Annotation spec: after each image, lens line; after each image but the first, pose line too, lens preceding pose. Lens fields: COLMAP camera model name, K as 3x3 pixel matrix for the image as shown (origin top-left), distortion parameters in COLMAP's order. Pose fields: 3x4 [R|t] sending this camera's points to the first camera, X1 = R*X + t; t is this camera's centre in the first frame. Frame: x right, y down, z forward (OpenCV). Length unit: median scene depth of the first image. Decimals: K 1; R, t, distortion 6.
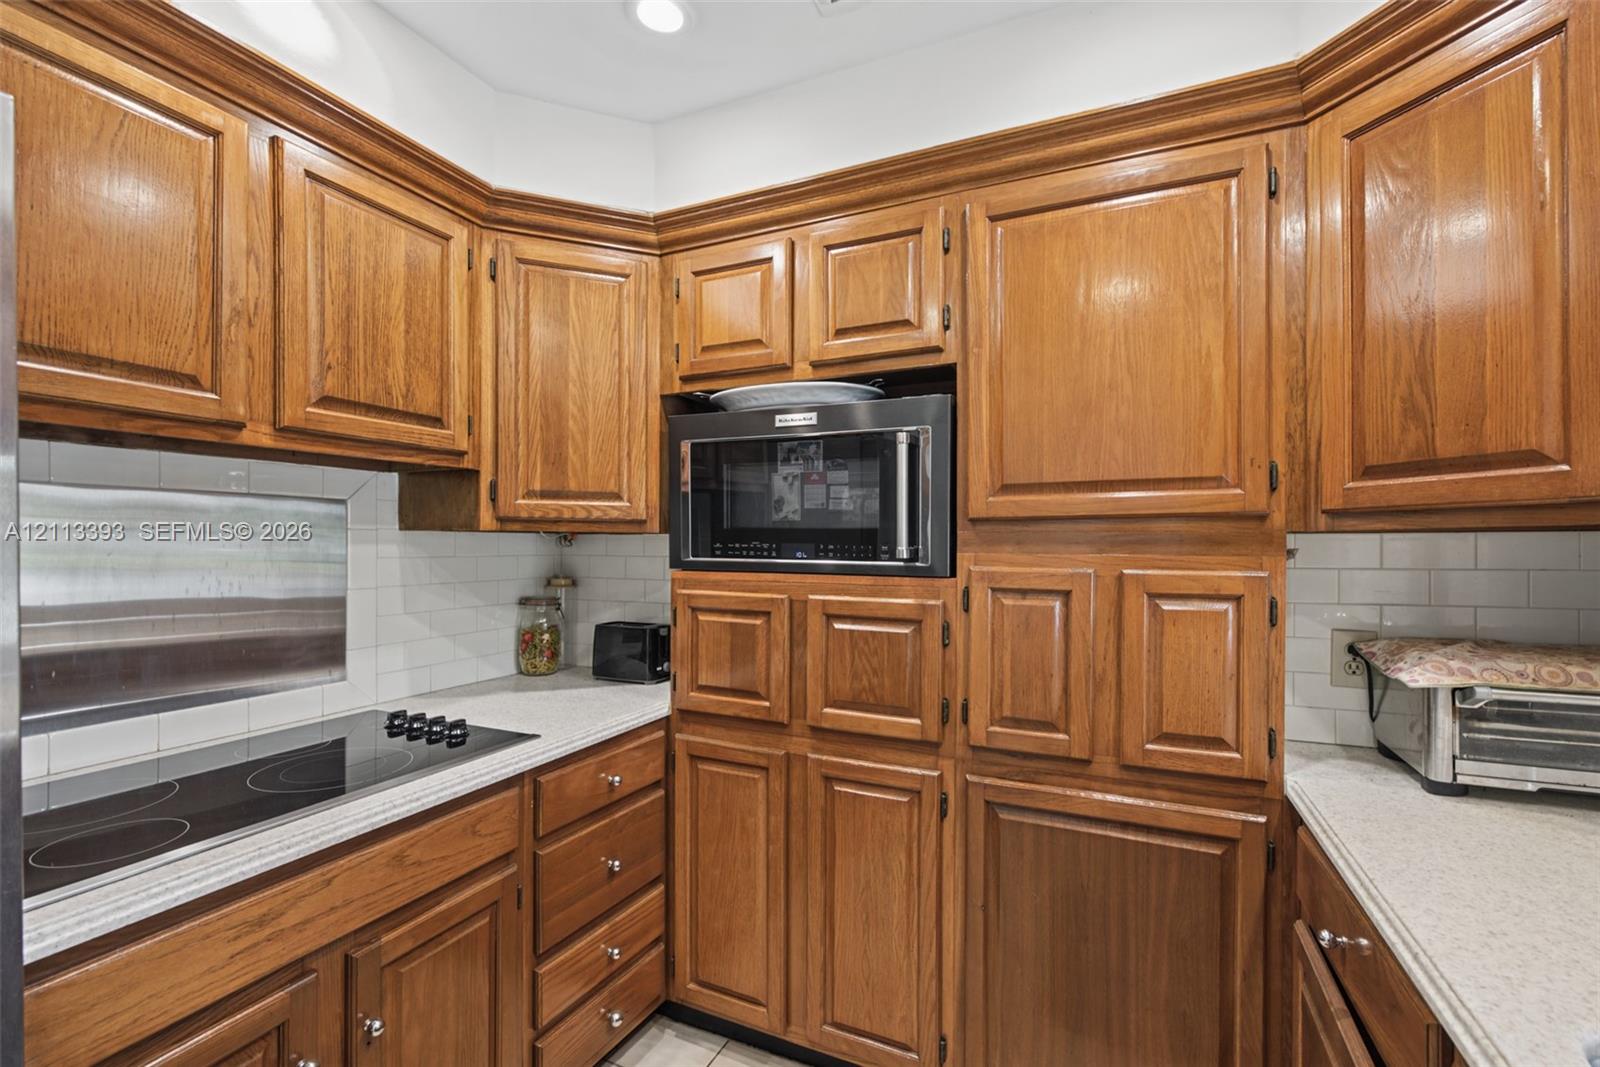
lens RADIAL K [[685.1, 0, 813.6], [0, 685.1, 543.9], [0, 0, 1]] dist [0.001784, -0.000238]
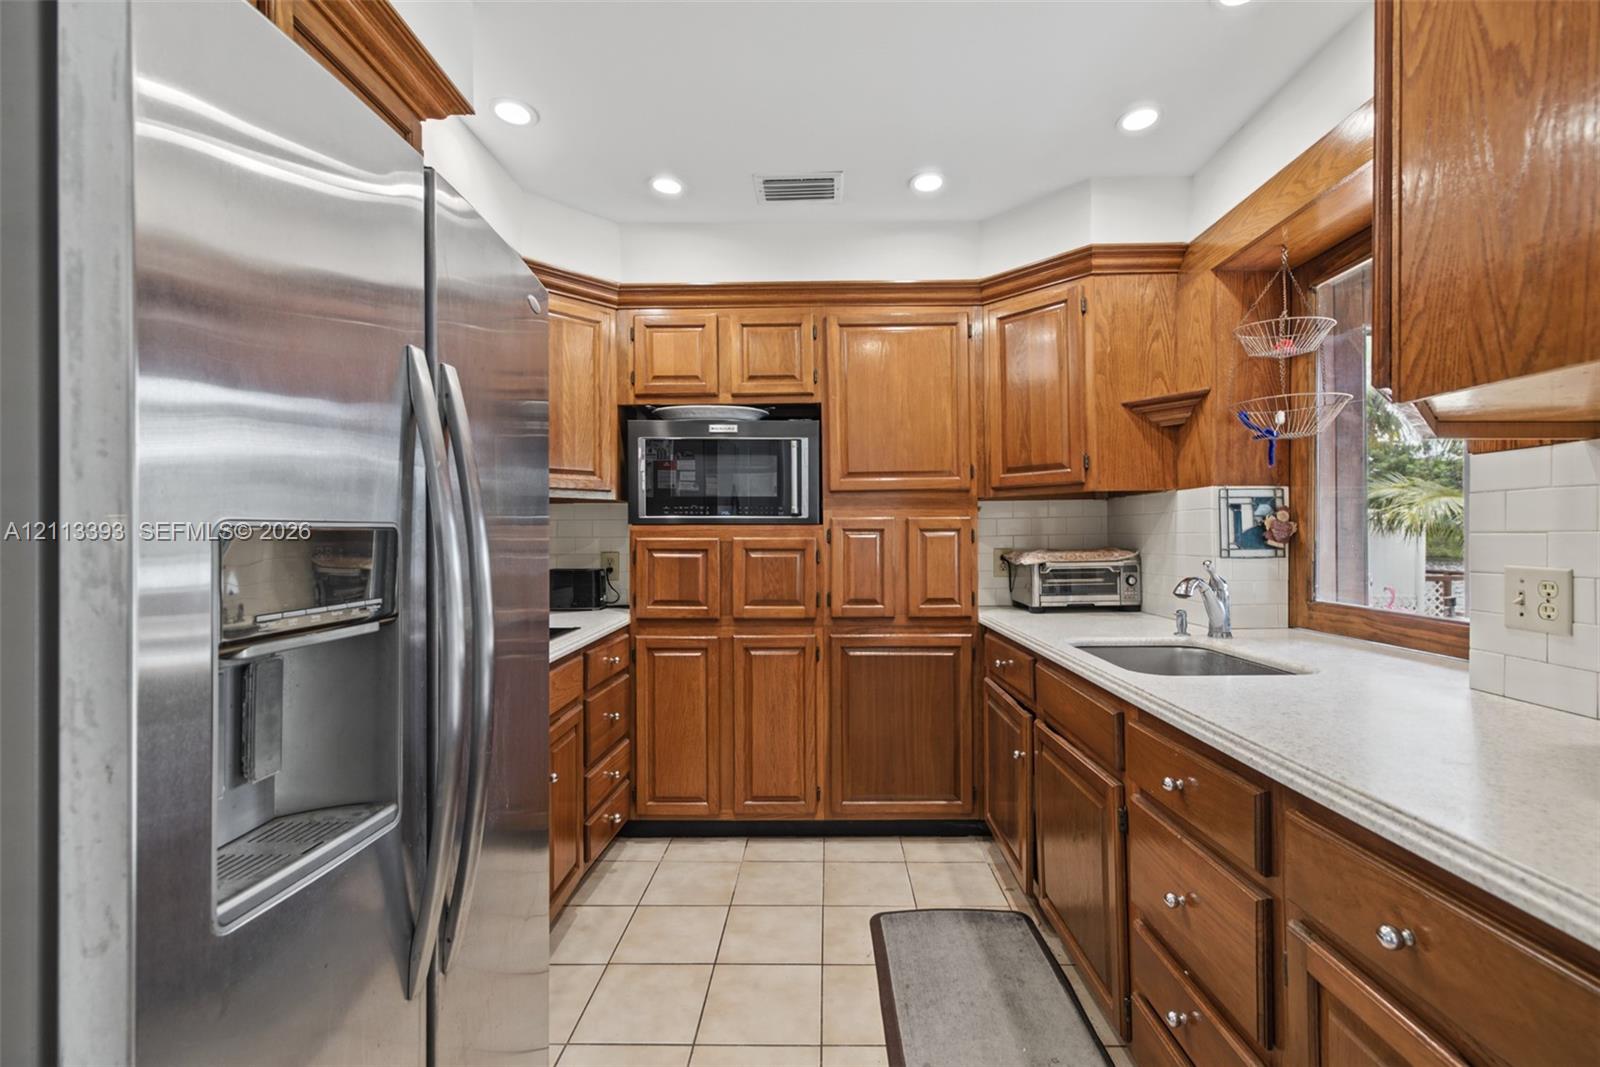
lens RADIAL K [[697.2, 0, 829.2], [0, 697.2, 533.8], [0, 0, 1]] dist [0.011638, 0.000074]
pose [[0.904601, -0.010462, 0.426132, -0.536979], [0.013143, 0.999908, -0.003352, 0.079290], [-0.426057, 0.008632, 0.904655, -0.626747]]
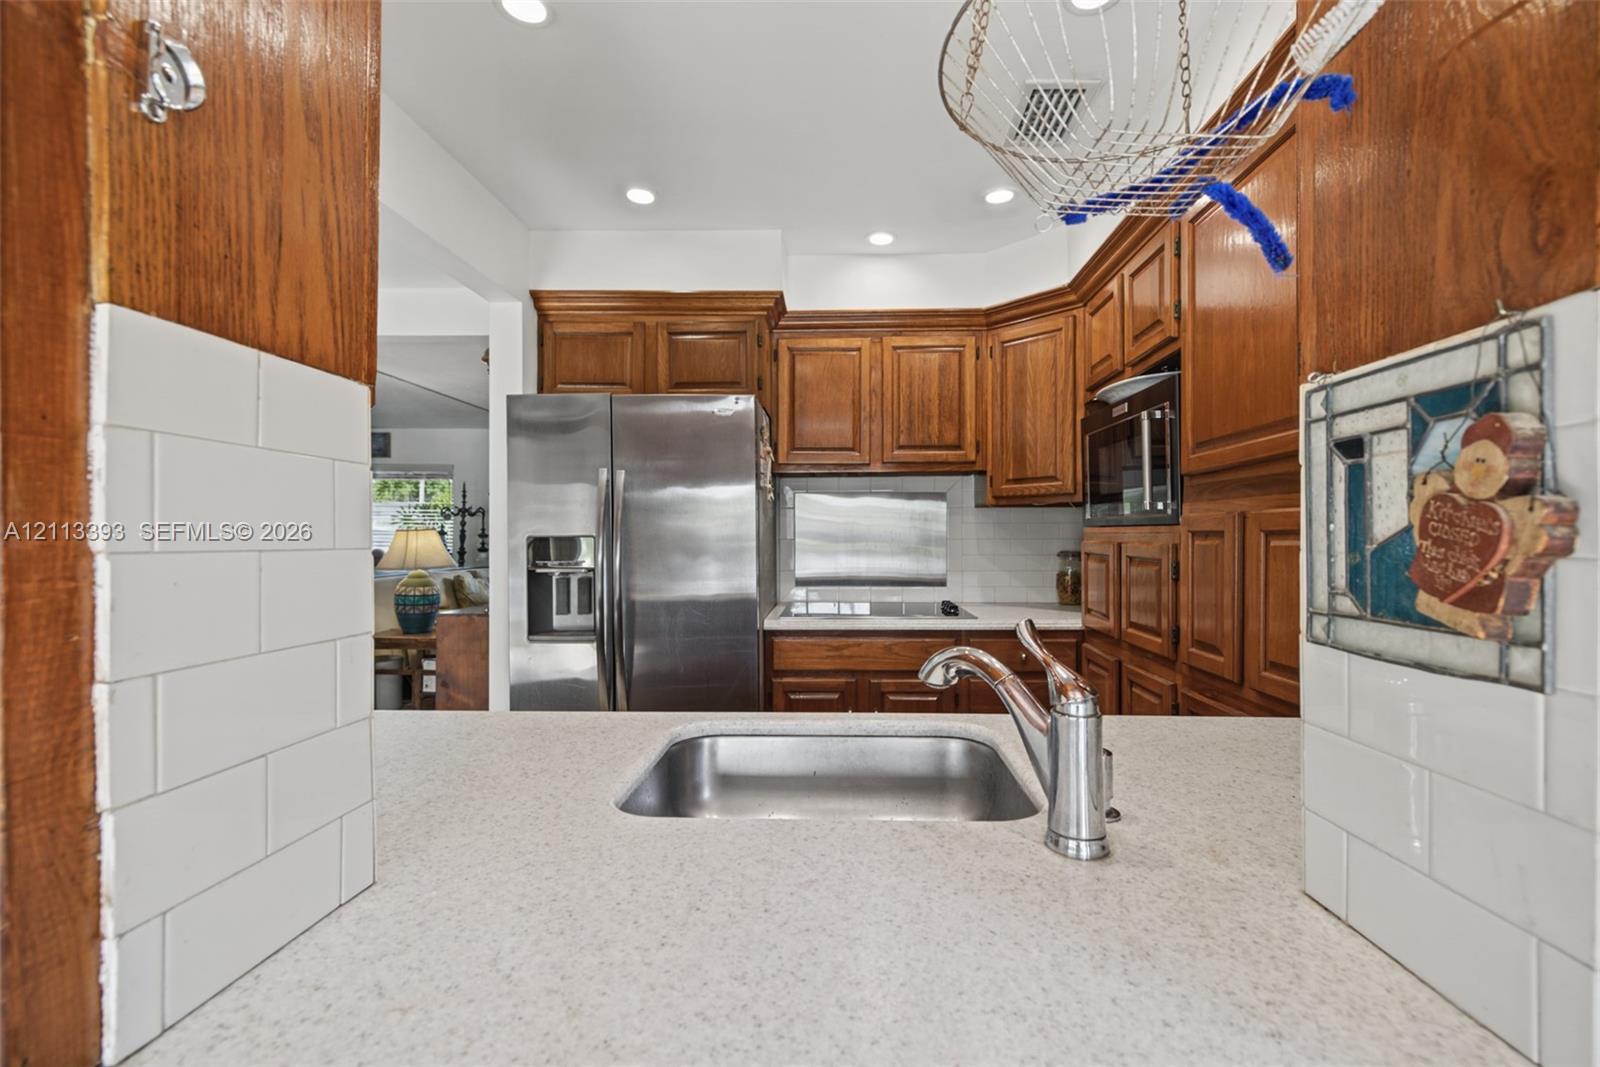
lens RADIAL K [[721.6, 0, 800.0], [0, 721.6, 533.5], [0, 0, 1]] dist [0.000301, 0.000041]
pose [[0.326706, -0.010969, -0.945062, 1.172569], [0.001285, 0.999937, -0.011162, 0.077964], [0.945125, 0.002432, 0.326700, -0.045884]]
